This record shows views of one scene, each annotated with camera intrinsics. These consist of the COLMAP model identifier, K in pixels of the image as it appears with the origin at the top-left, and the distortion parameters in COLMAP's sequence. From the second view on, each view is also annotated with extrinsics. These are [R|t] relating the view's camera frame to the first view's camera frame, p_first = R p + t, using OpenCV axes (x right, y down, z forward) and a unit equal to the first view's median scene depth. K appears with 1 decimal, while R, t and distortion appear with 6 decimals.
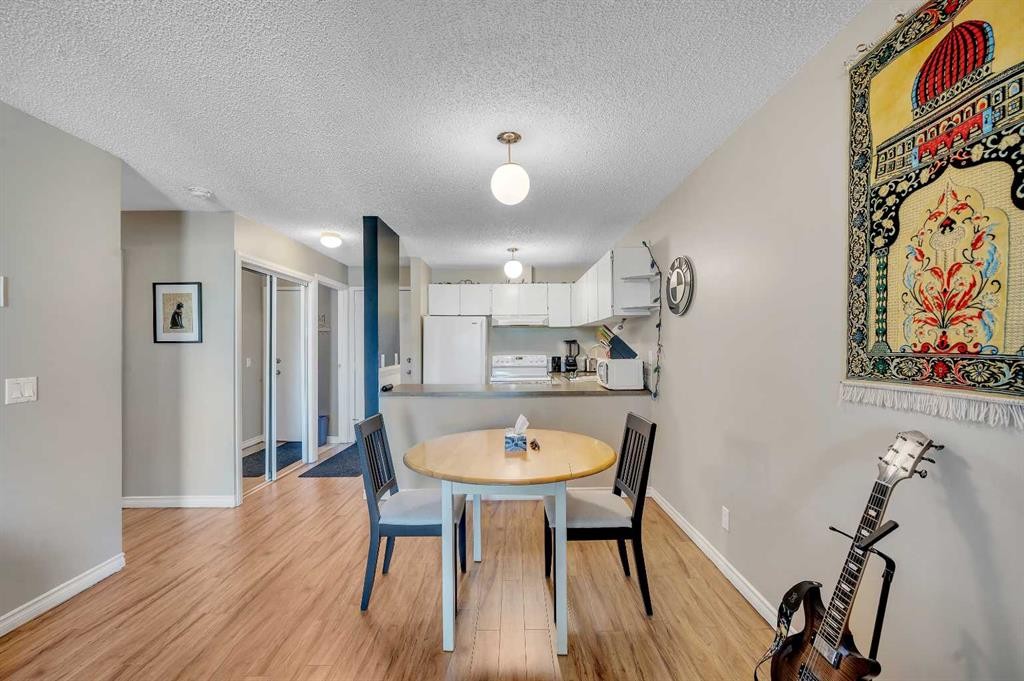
lens RADIAL K [[404.5, 0, 511.7], [0, 404.5, 342.3], [0, 0, 1]] dist [-0.001215, 0.000497]
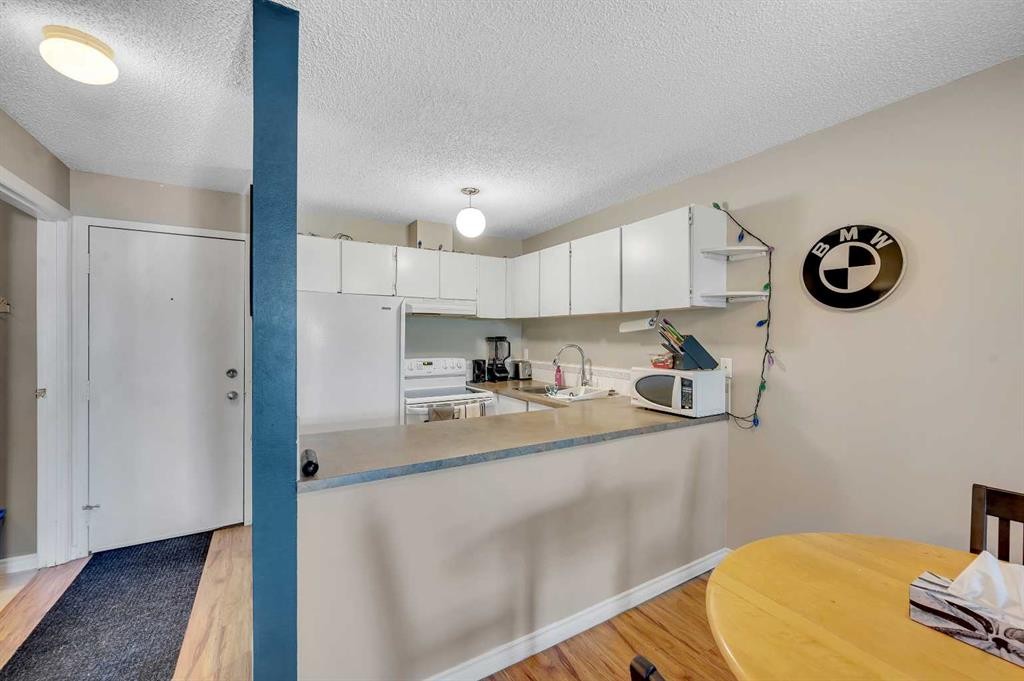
lens RADIAL K [[418.2, 0, 513.2], [0, 418.2, 336.4], [0, 0, 1]] dist [-0.001038, 0.000018]
pose [[0.856295, 0.007422, 0.516433, -0.941610], [-0.011304, 0.999927, 0.004373, -0.040535], [-0.516363, -0.009583, 0.856316, 1.482176]]
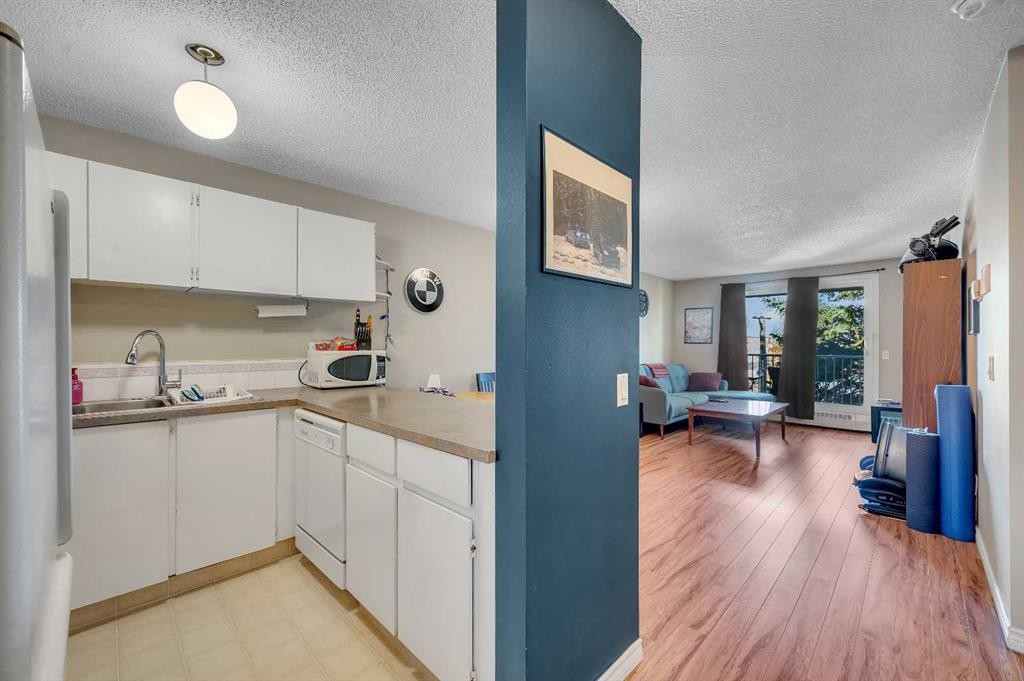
lens RADIAL K [[409.8, 0, 512.4], [0, 409.8, 343.4], [0, 0, 1]] dist [0.001141, 0.000041]
pose [[-0.713648, 0.004952, 0.700487, -1.539634], [-0.000193, 0.999974, -0.007266, 0.086697], [-0.700505, -0.005321, -0.713628, 3.764442]]
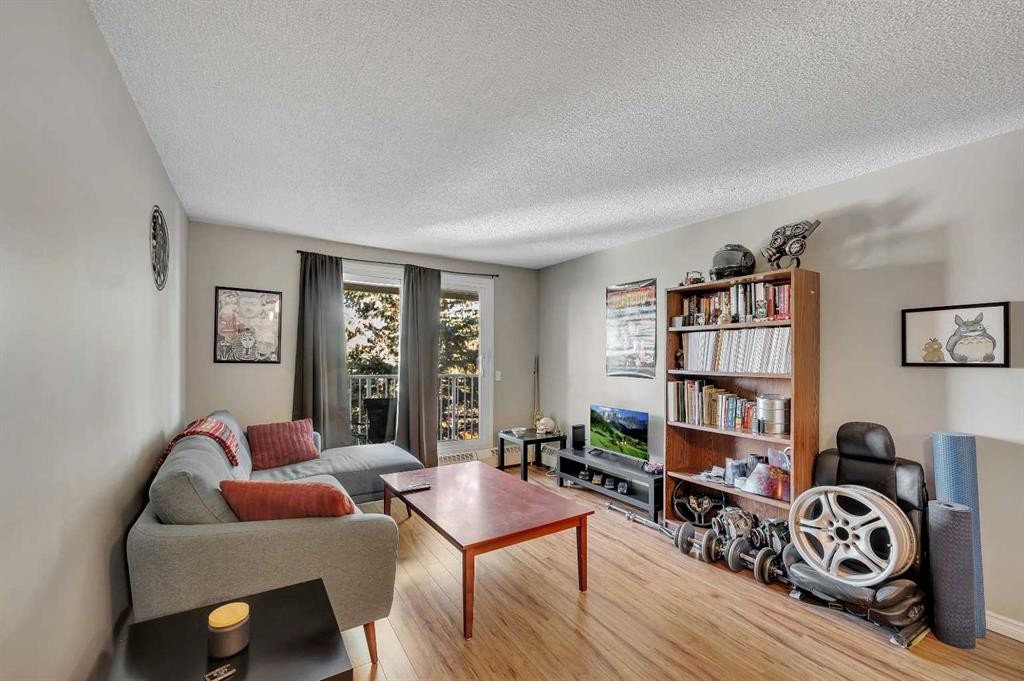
lens RADIAL K [[422.7, 0, 516.1], [0, 422.7, 355.3], [0, 0, 1]] dist [0.001167, 0.000076]
pose [[-0.844461, -0.002143, -0.535613, 0.582497], [-0.003347, 0.999994, 0.001277, -0.012291], [0.535607, 0.002871, -0.844462, 1.294374]]
